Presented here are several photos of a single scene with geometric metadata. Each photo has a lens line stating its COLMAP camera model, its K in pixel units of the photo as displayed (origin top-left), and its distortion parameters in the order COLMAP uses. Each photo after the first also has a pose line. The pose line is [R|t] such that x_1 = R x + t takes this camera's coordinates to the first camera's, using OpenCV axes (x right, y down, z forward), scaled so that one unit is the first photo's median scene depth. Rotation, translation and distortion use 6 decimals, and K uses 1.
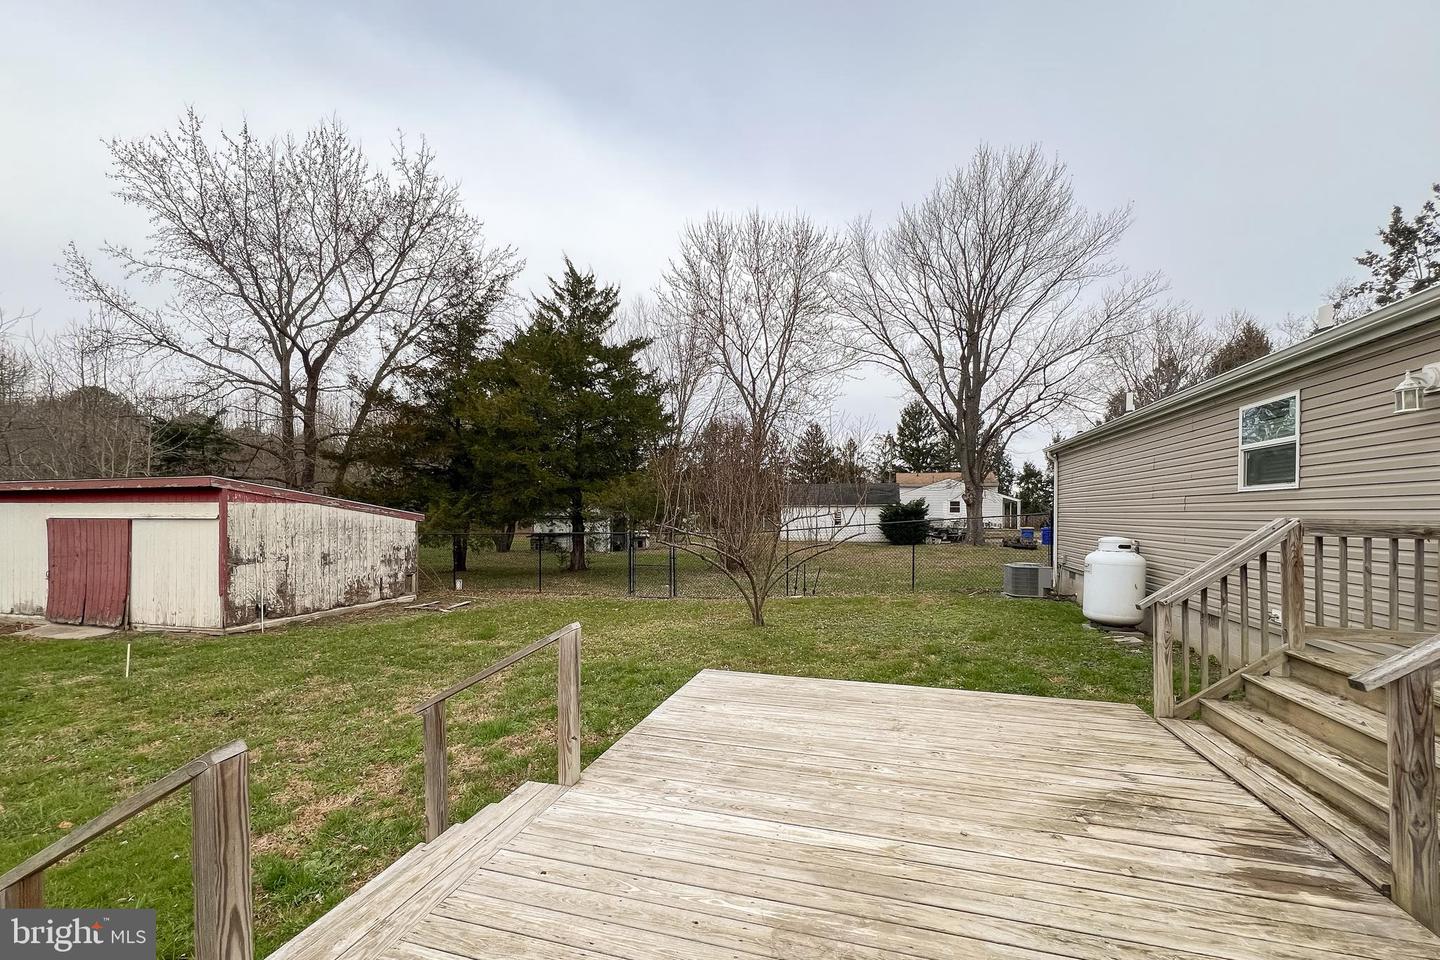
lens RADIAL K [[582.8, 0, 720.2], [0, 582.8, 518.2], [0, 0, 1]] dist [0.001343, 0.000117]
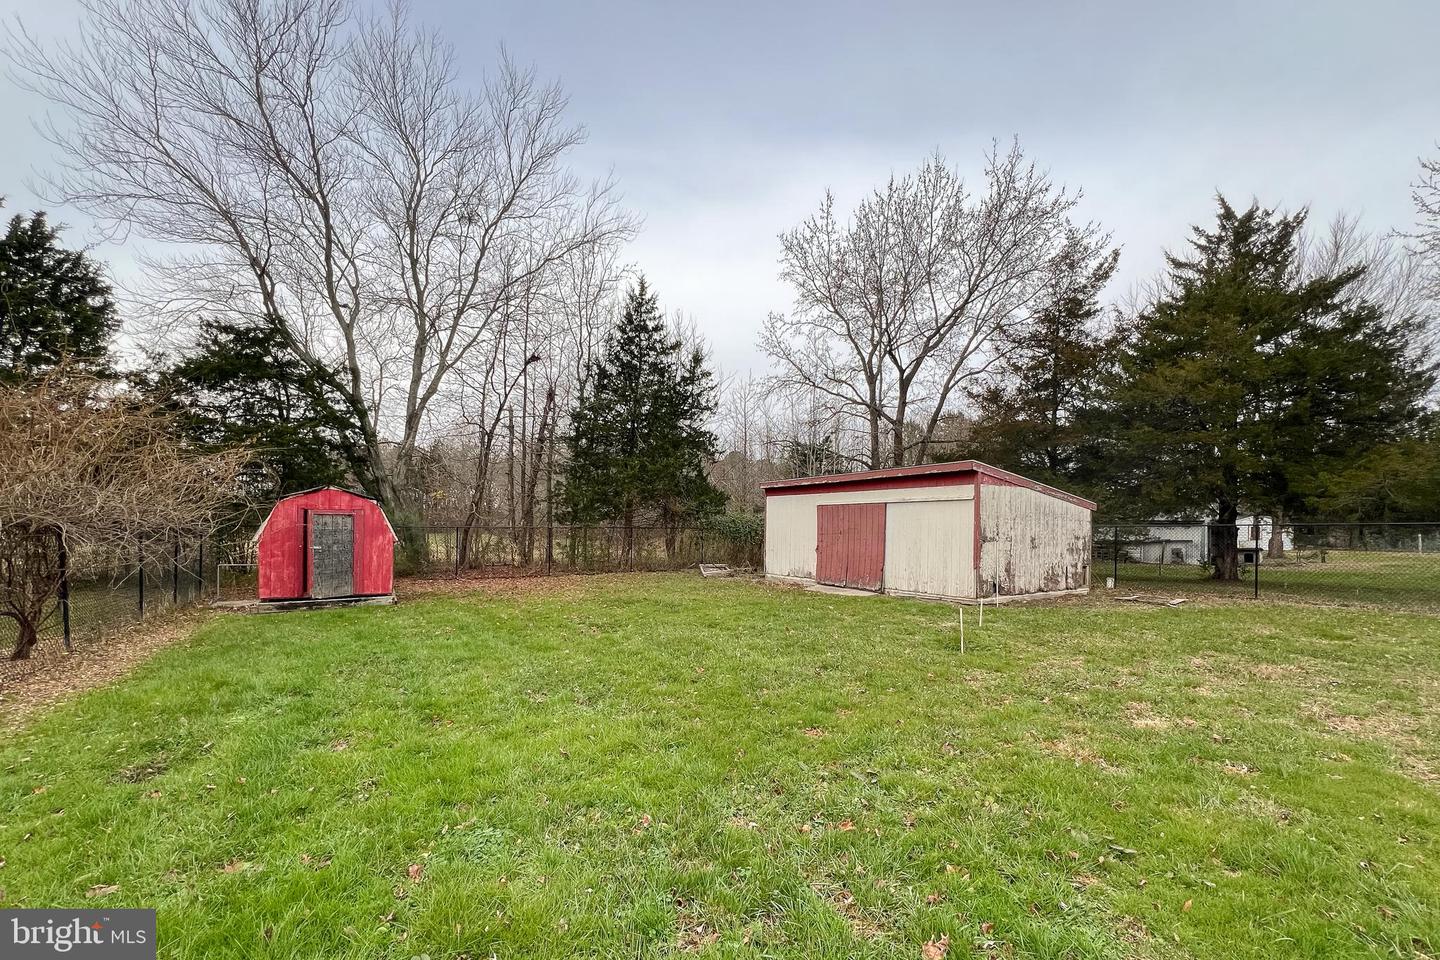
lens RADIAL K [[582.6, 0, 721.9], [0, 582.6, 527.6], [0, 0, 1]] dist [-0.001531, 0.000324]
pose [[0.740032, 0.008529, -0.672517, -0.234084], [-0.016214, 0.999855, -0.005161, 0.034005], [0.672376, 0.014724, 0.740063, -0.069459]]
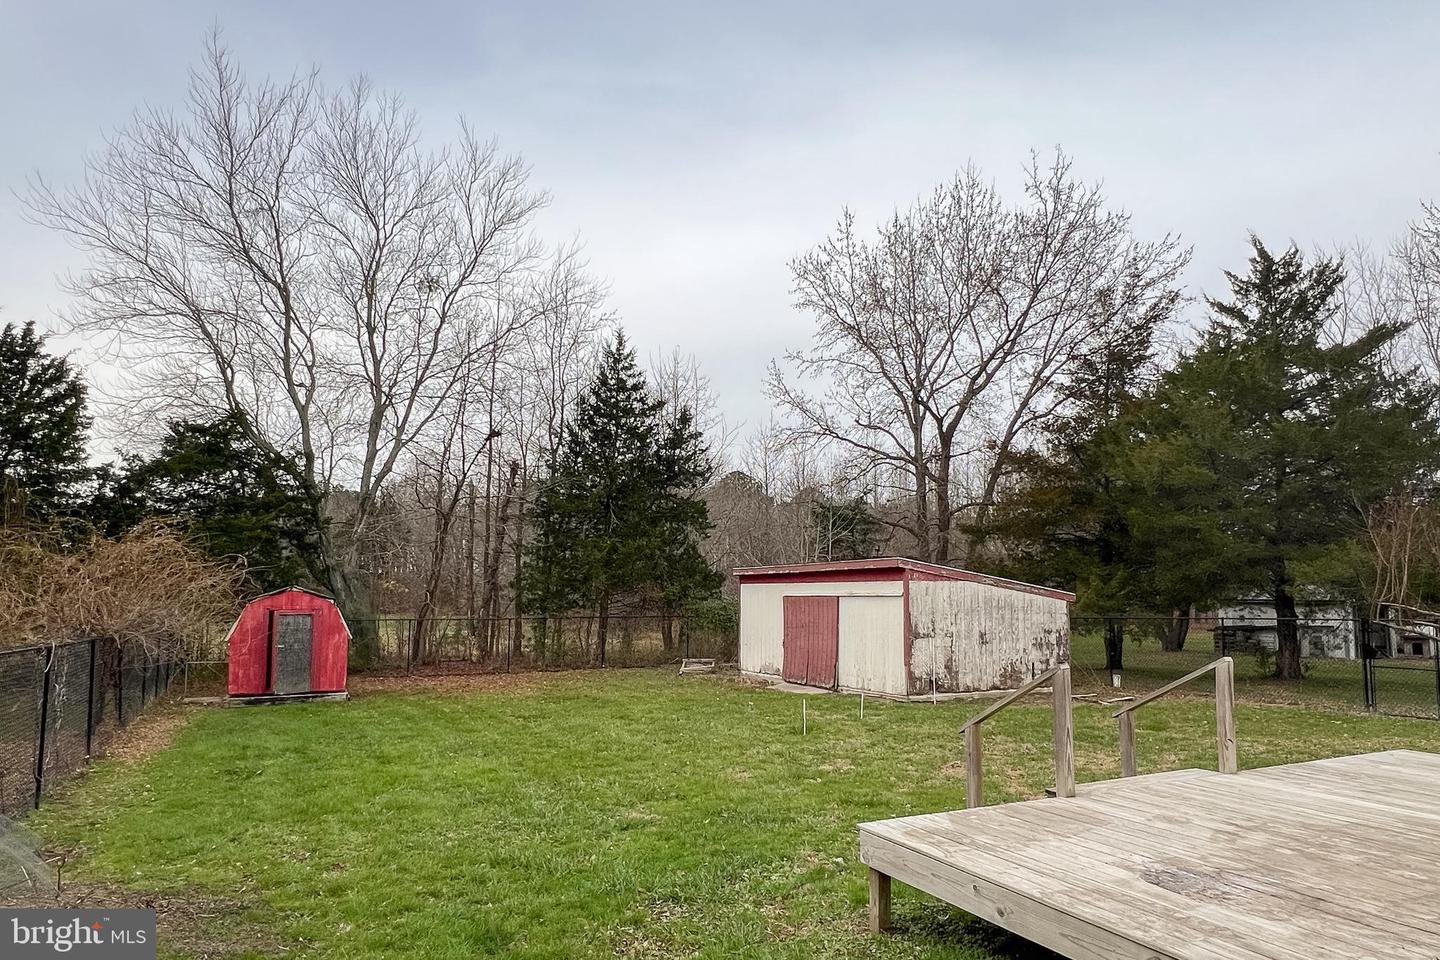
lens RADIAL K [[875.3, 0, 724.1], [0, 875.3, 529.1], [0, 0, 1]] dist [0.001398, -0.002726]
pose [[0.677215, -0.055831, -0.733664, 0.071589], [-0.008717, 0.996438, -0.083874, 0.008537], [0.735734, 0.063196, 0.674316, -0.193710]]
